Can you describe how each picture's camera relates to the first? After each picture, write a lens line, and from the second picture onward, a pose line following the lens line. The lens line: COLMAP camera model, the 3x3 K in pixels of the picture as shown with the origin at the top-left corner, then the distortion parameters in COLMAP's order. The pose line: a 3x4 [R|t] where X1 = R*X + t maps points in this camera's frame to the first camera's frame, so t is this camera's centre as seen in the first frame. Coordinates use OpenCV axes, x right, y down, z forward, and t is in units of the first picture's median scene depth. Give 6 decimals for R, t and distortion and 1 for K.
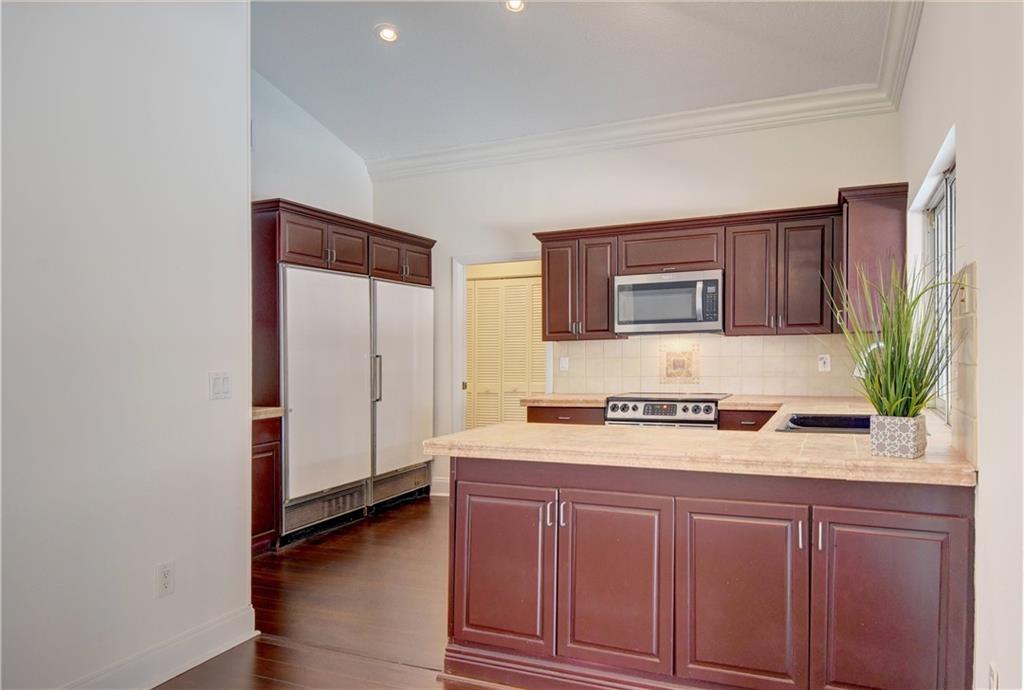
lens RADIAL K [[689.2, 0, 531.6], [0, 689.2, 362.8], [0, 0, 1]] dist [0.014840, 0.000704]
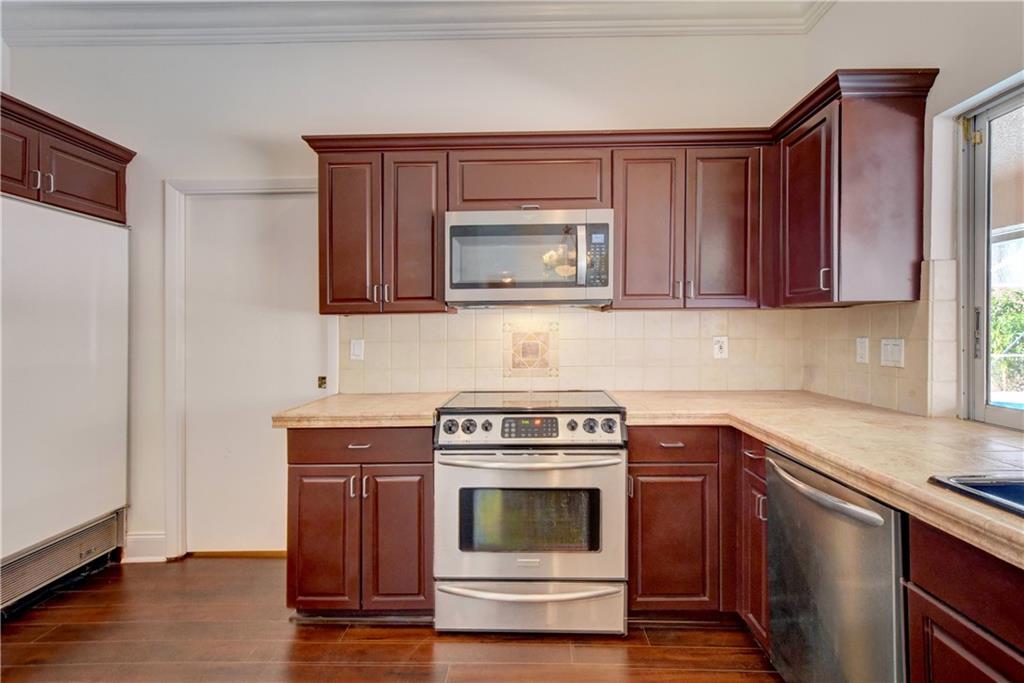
lens RADIAL K [[460.9, 0, 542.0], [0, 460.9, 334.6], [0, 0, 1]] dist [-0.001126, -0.000363]
pose [[0.905456, 0.003644, 0.424425, 0.022160], [0.002676, 0.999894, -0.014295, -0.007011], [-0.424433, 0.014079, 0.905350, 0.579173]]
